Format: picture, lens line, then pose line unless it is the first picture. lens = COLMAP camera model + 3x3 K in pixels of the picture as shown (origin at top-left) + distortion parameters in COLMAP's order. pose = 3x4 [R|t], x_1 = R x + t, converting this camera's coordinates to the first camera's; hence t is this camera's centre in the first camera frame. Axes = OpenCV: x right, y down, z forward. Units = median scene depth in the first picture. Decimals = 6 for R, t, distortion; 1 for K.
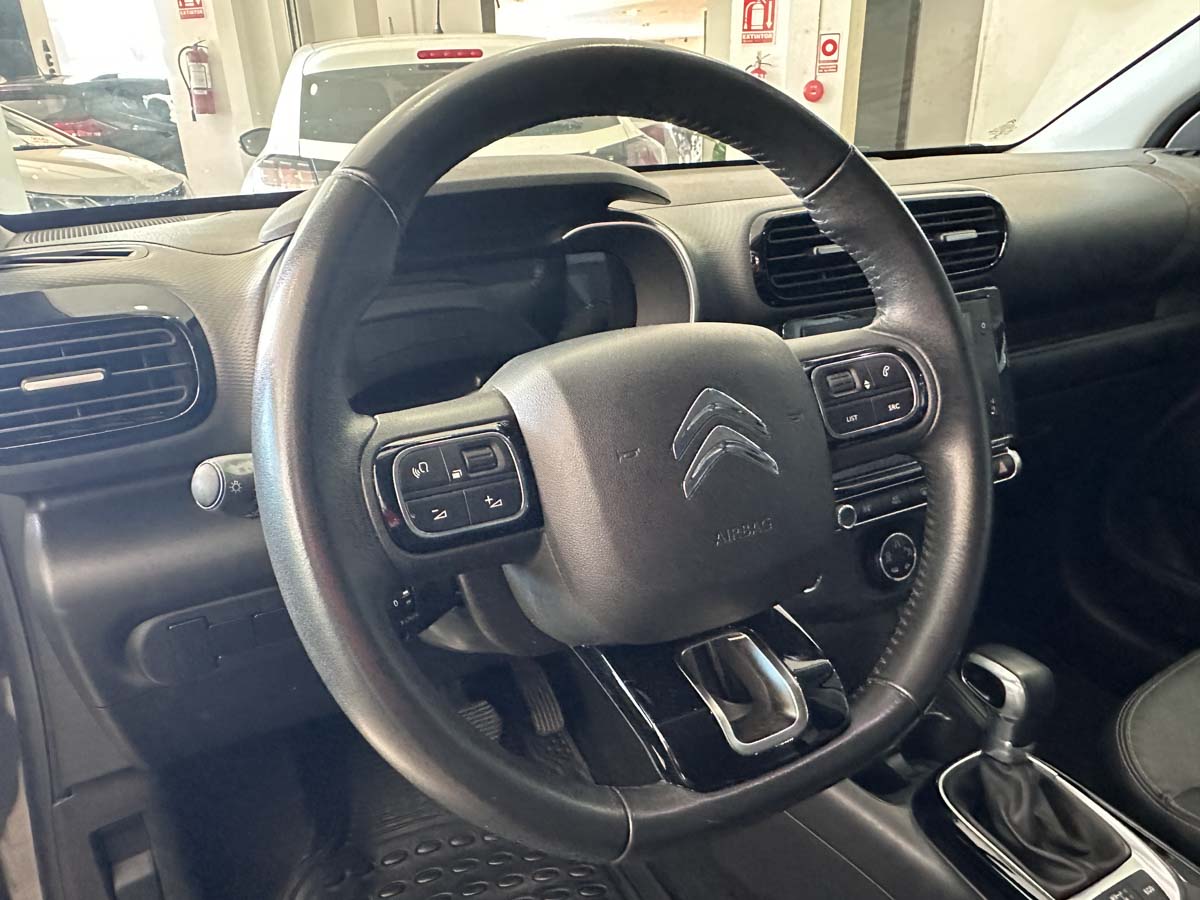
lens RADIAL K [[852.5, 0, 603.8], [0, 852.5, 468.3], [0, 0, 1]] dist [0.021337, -0.026909]
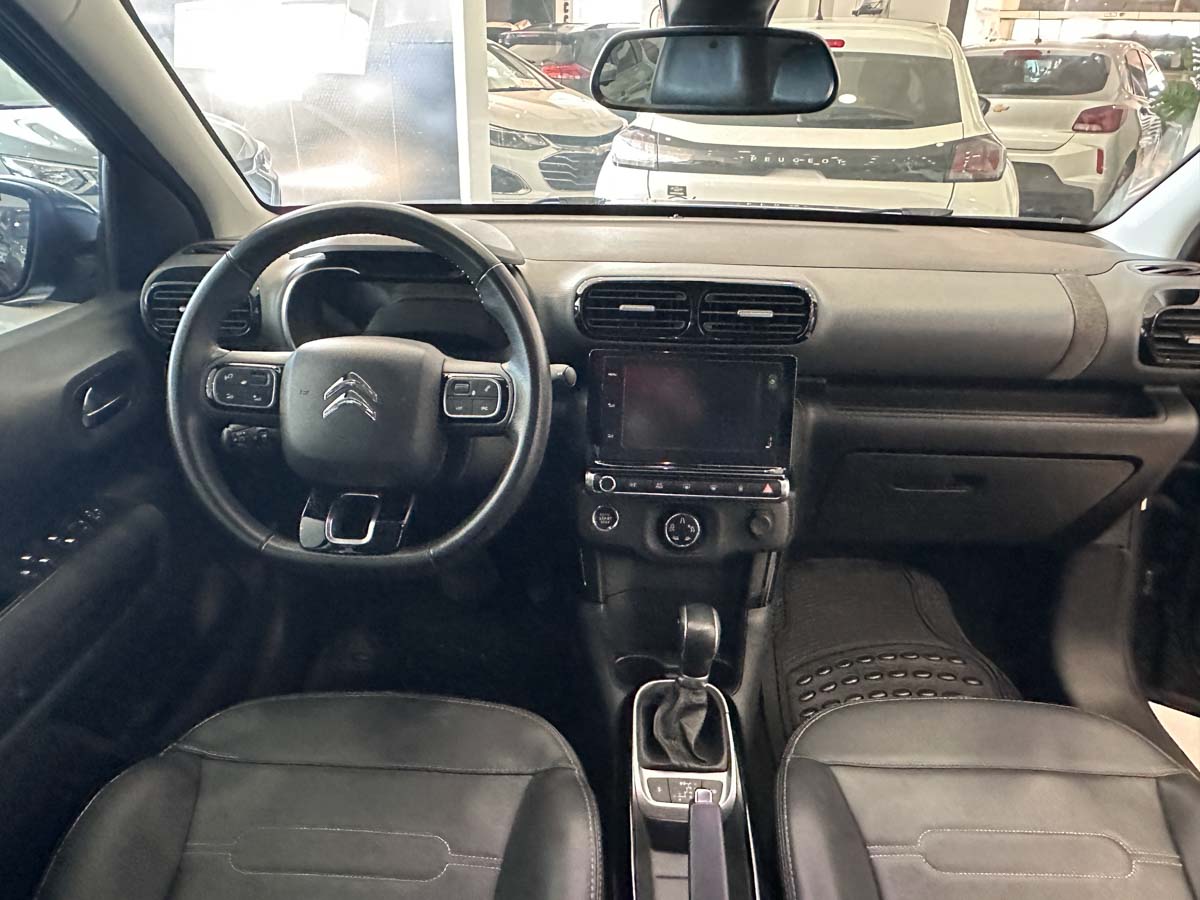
lens RADIAL K [[852.5, 0, 602.6], [0, 852.5, 461.7], [0, 0, 1]] dist [0.021337, -0.026909]
pose [[0.861933, 0.259699, -0.435462, 1.030376], [-0.236582, 0.965635, 0.107601, -0.157600], [0.448441, 0.010278, 0.893753, -0.390698]]
